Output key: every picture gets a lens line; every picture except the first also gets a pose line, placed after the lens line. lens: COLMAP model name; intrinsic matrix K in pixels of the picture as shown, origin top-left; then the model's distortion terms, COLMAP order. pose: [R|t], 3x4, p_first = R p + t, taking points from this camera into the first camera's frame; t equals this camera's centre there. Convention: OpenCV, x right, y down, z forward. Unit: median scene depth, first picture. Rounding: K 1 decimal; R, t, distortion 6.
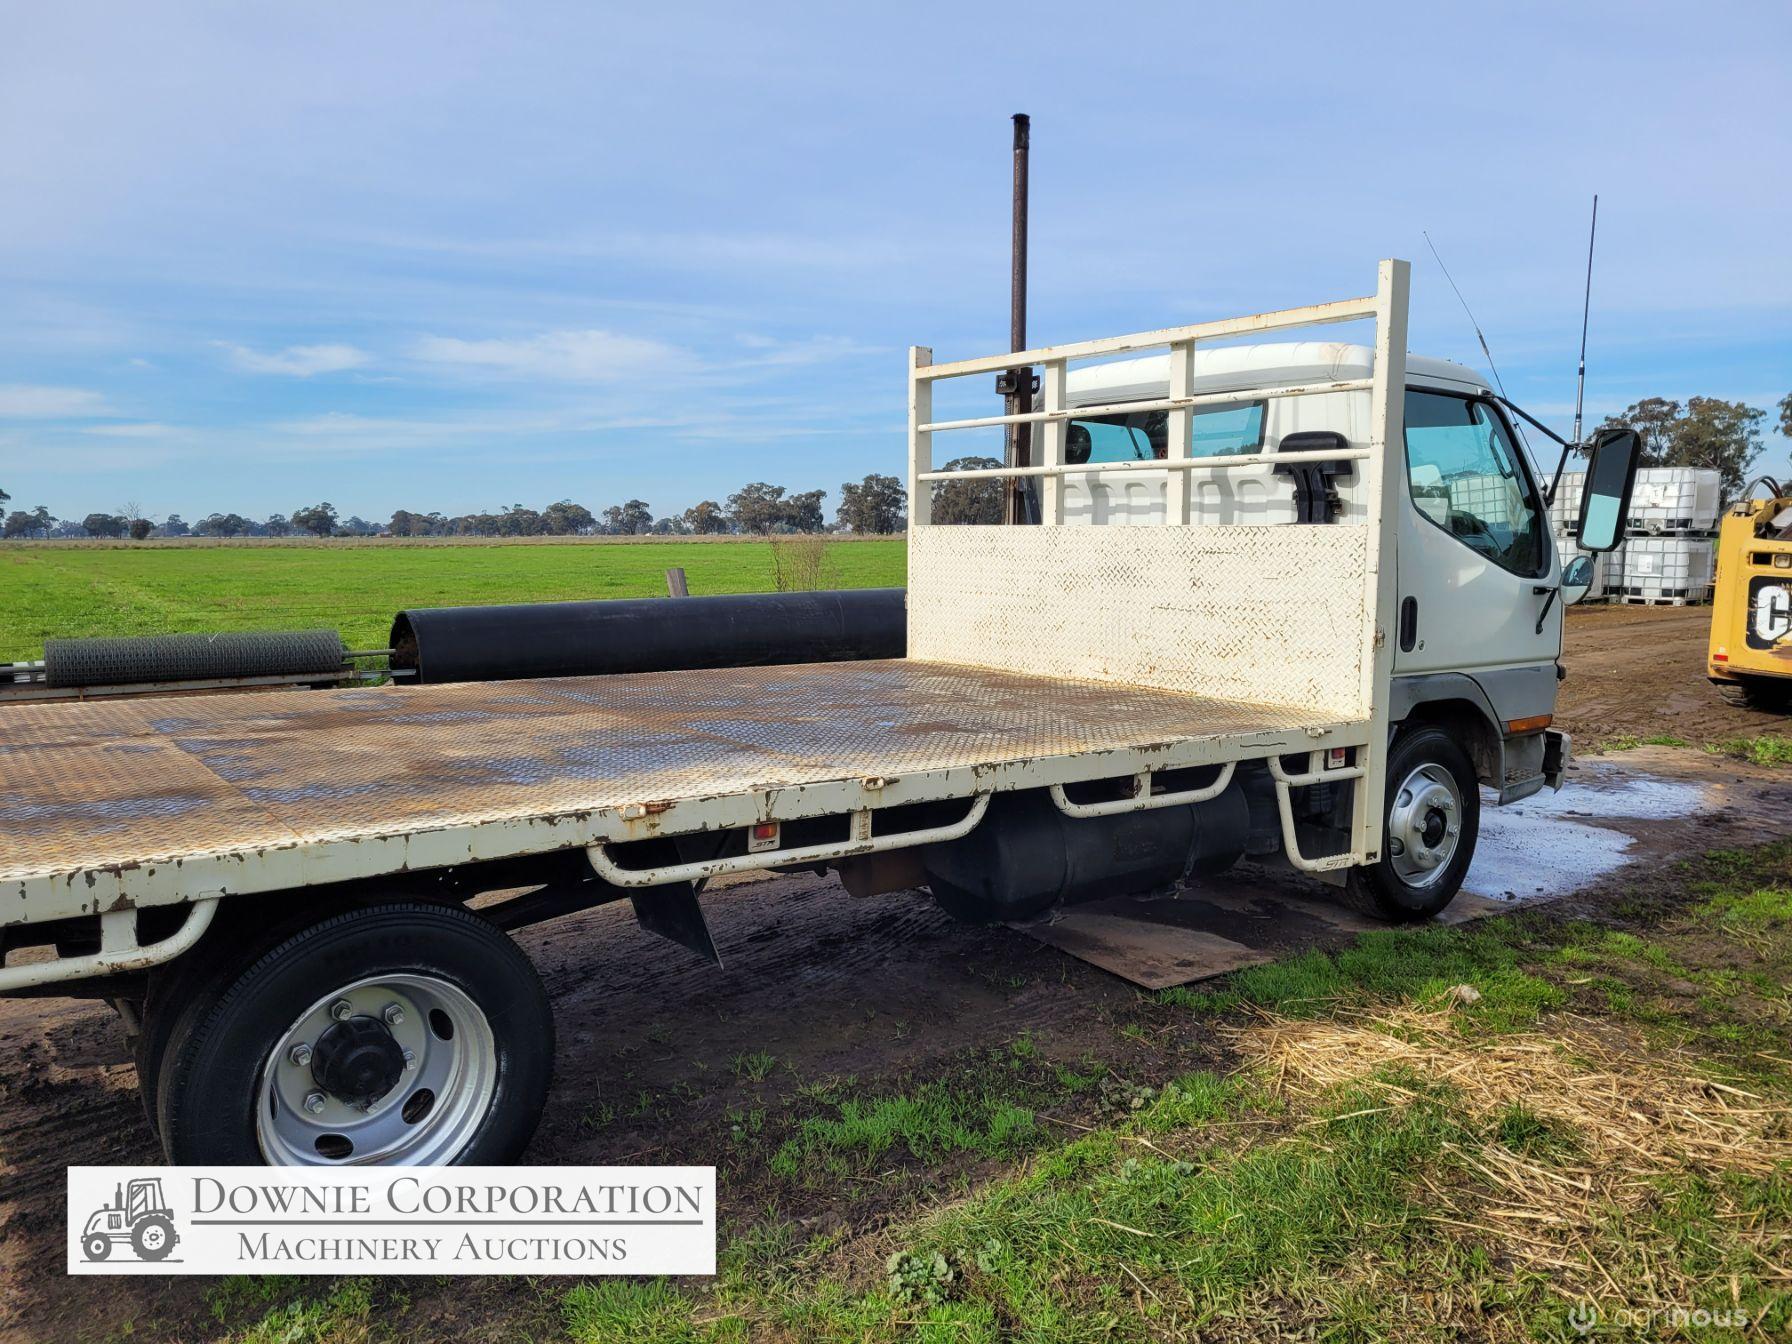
lens RADIAL K [[1331.8, 0, 903.3], [0, 1331.8, 652.3], [0, 0, 1]] dist [0.062314, -0.051707]
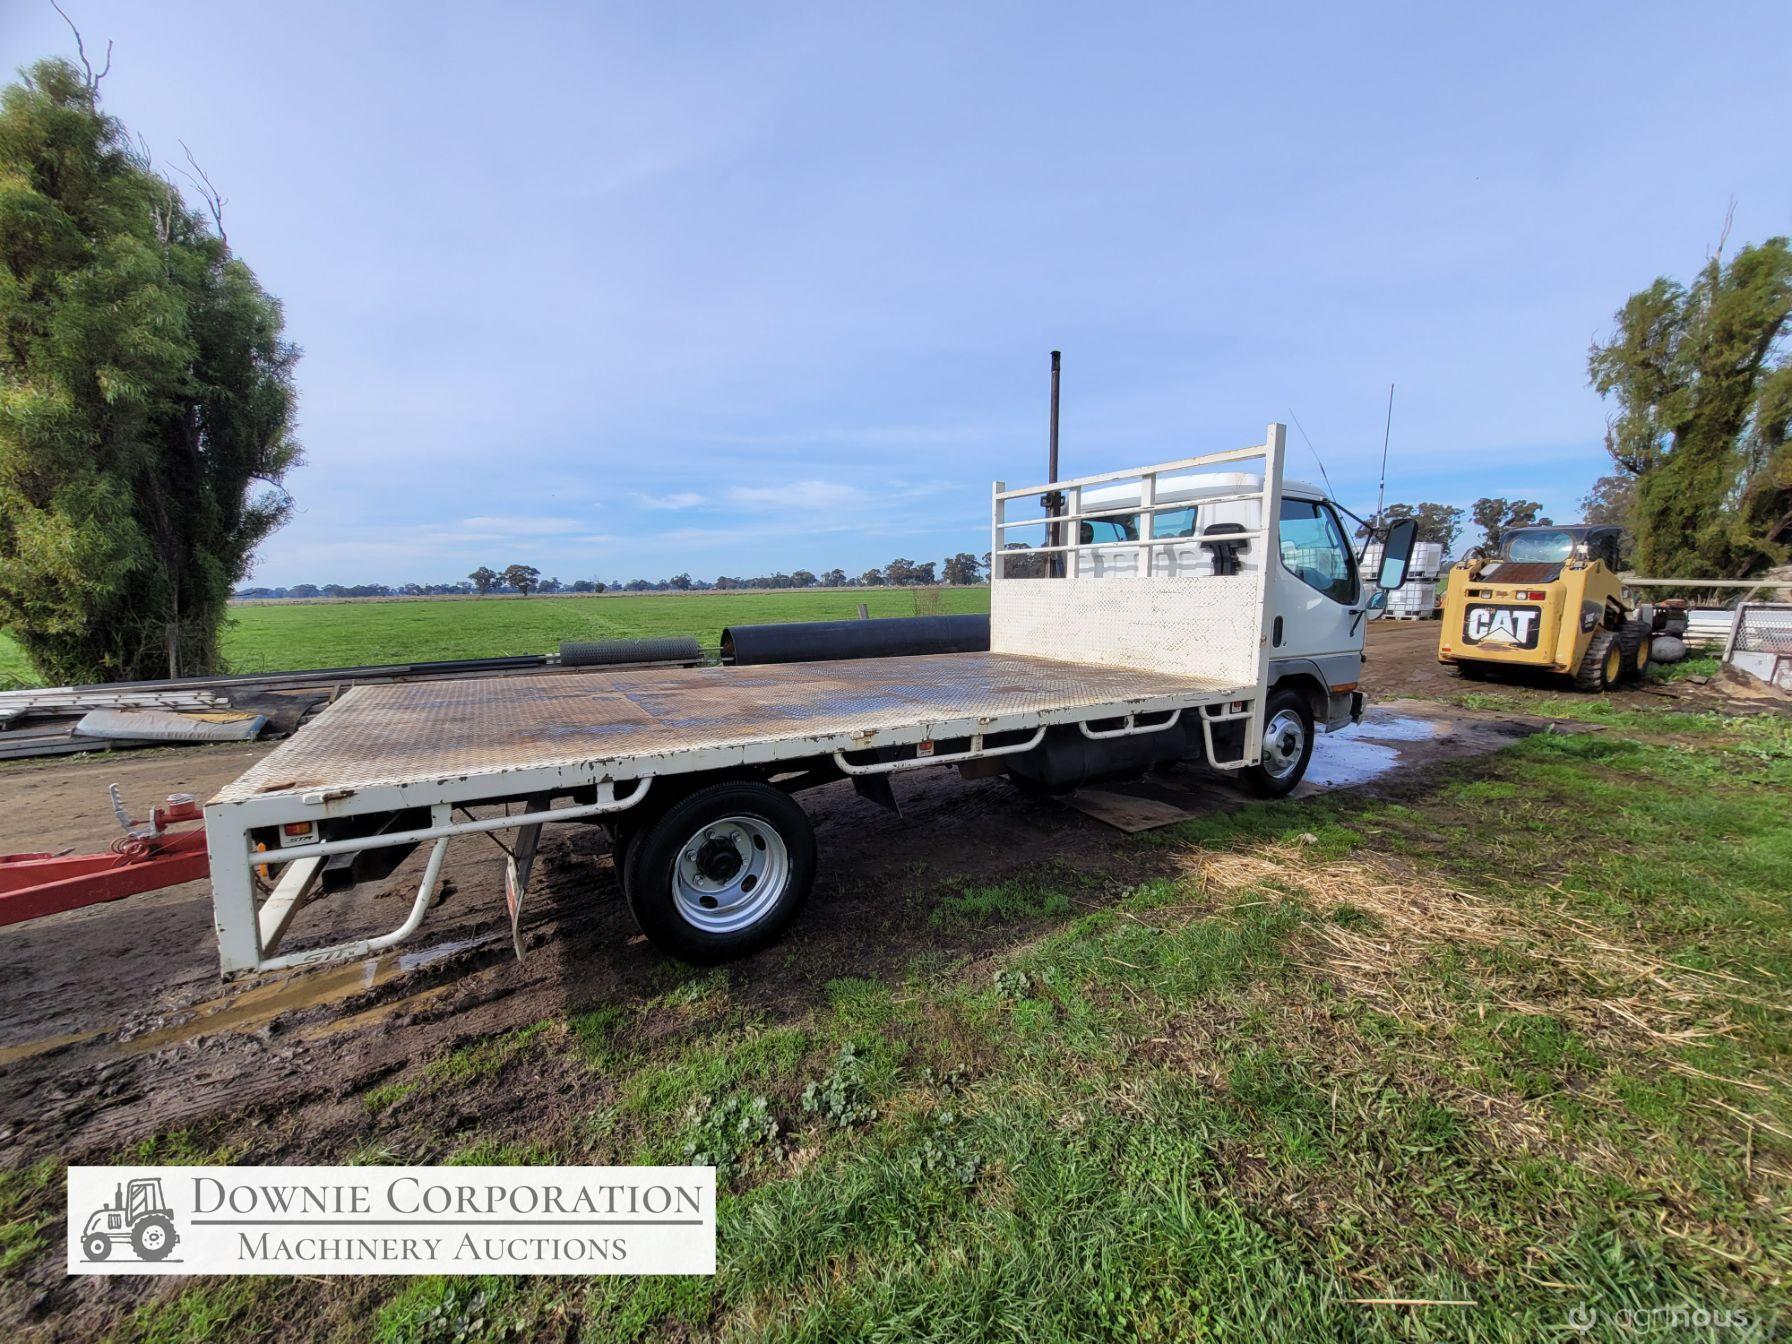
lens RADIAL K [[696.0, 0, 898.1], [0, 696.0, 681.3], [0, 0, 1]] dist [-0.002305, 0.000085]
pose [[0.993800, 0.002960, -0.111139, -0.020356], [0.002480, 0.998807, 0.048779, -0.001623], [0.111151, -0.048752, 0.992607, 0.024683]]
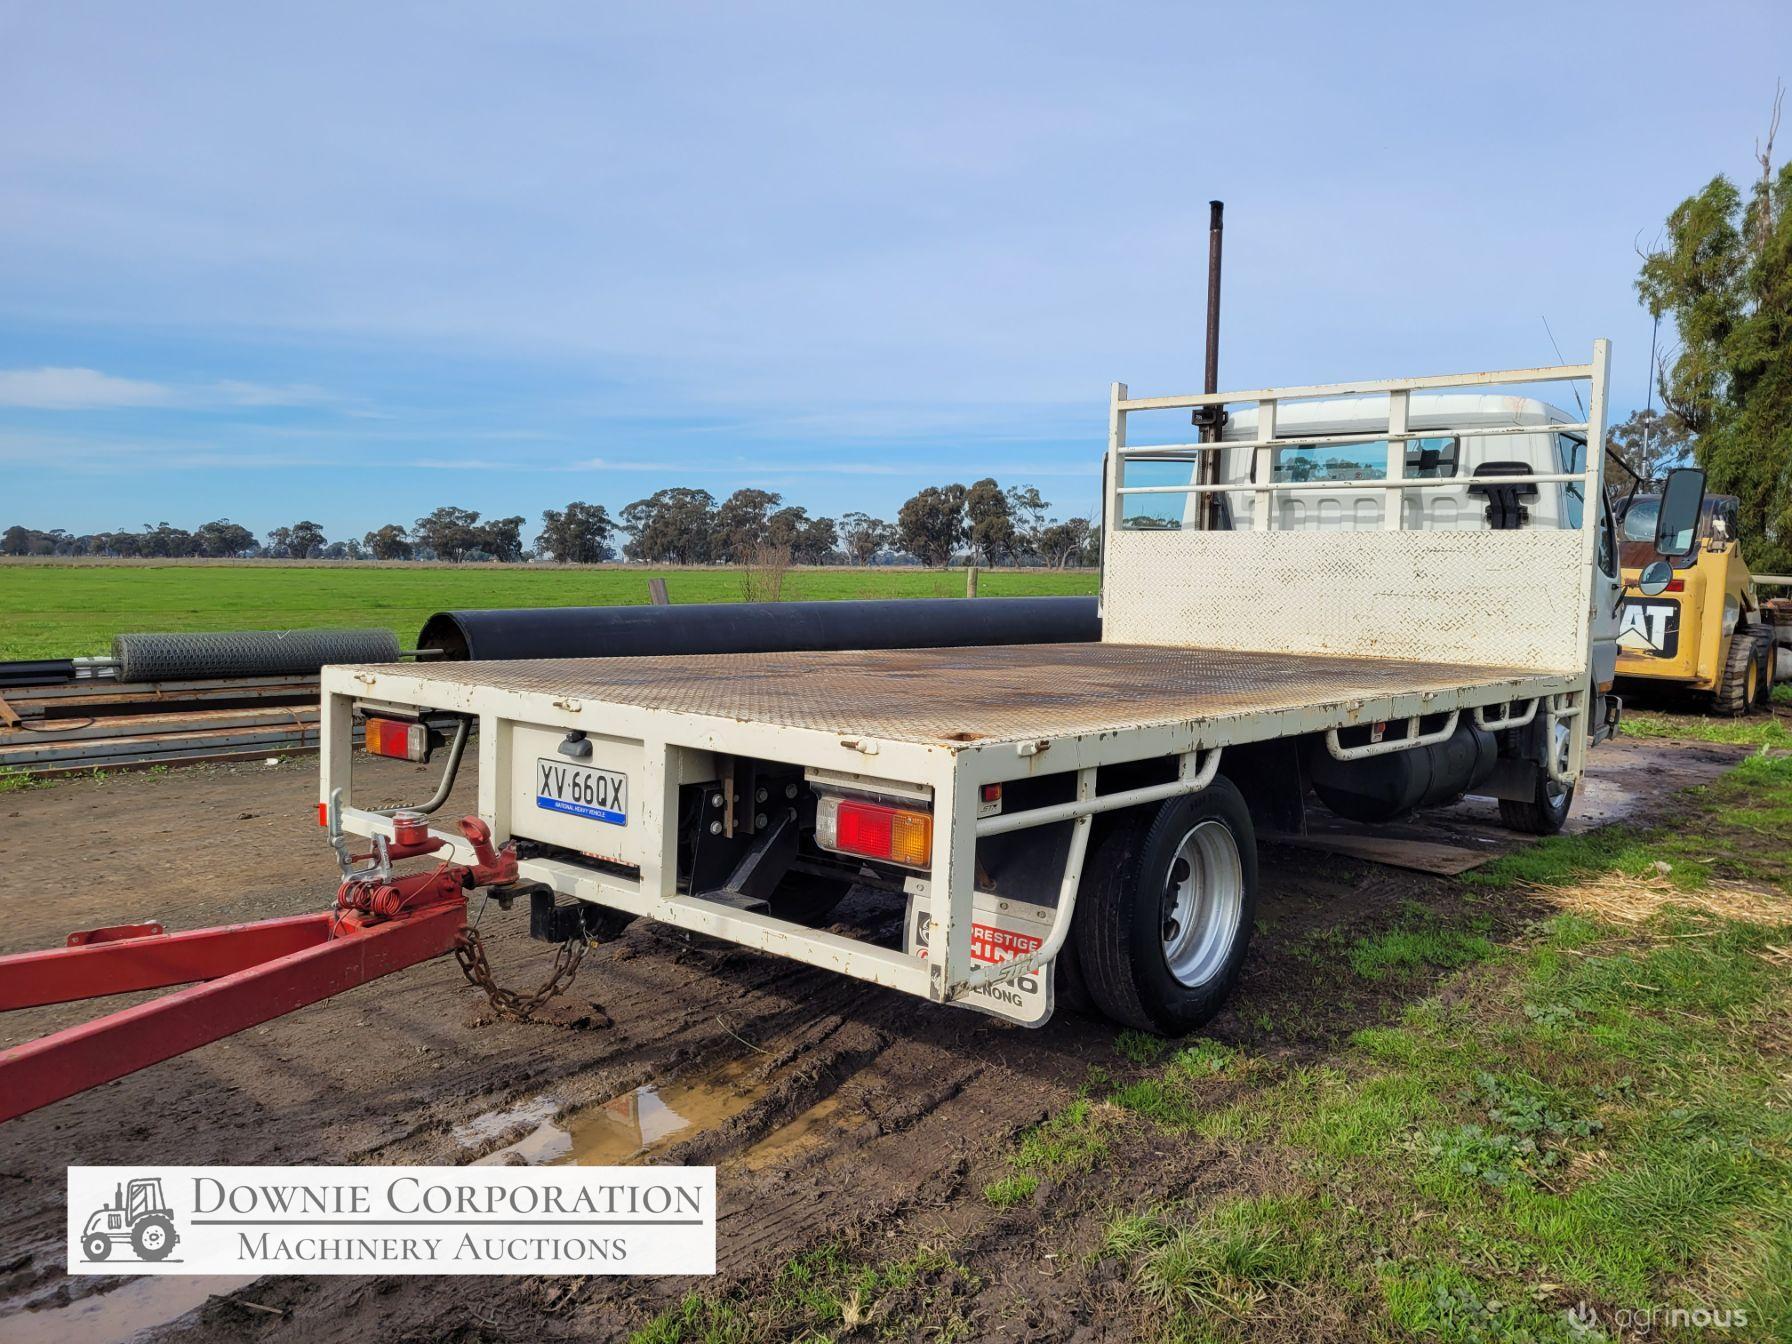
lens RADIAL K [[1327.5, 0, 911.9], [0, 1327.5, 646.1], [0, 0, 1]] dist [0.065474, -0.055145]
pose [[0.973095, 0.005343, 0.230342, -0.550102], [0.001462, 0.999568, -0.029360, 0.054363], [-0.230400, 0.028907, 0.972667, -0.152464]]
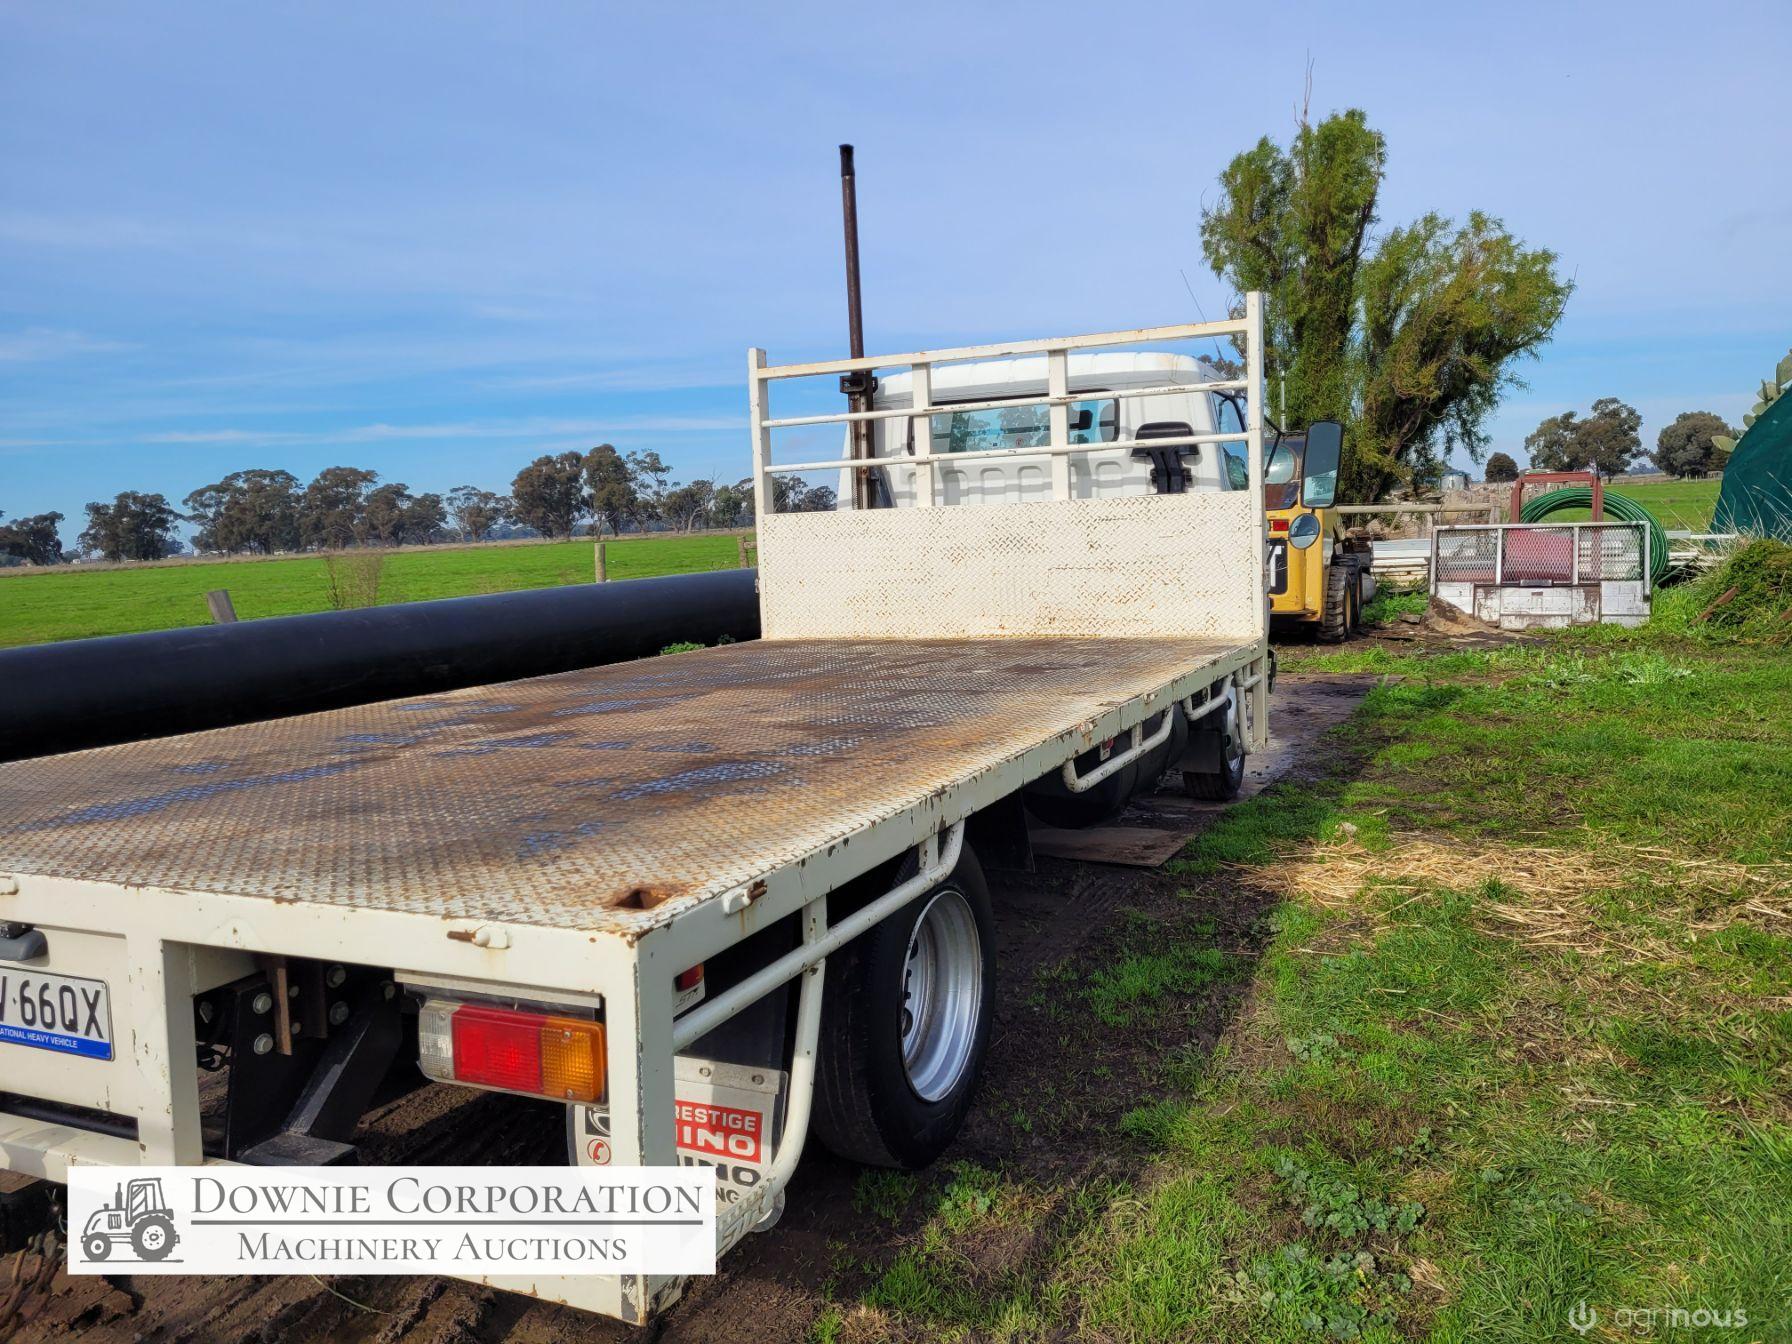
lens RADIAL K [[1323.7, 0, 904.8], [0, 1323.7, 628.3], [0, 0, 1]] dist [0.069690, -0.050593]
pose [[0.874284, -0.078777, 0.478980, -0.510203], [0.090076, 0.995935, -0.000616, 0.008881], [-0.476984, 0.043683, 0.877825, 0.013244]]
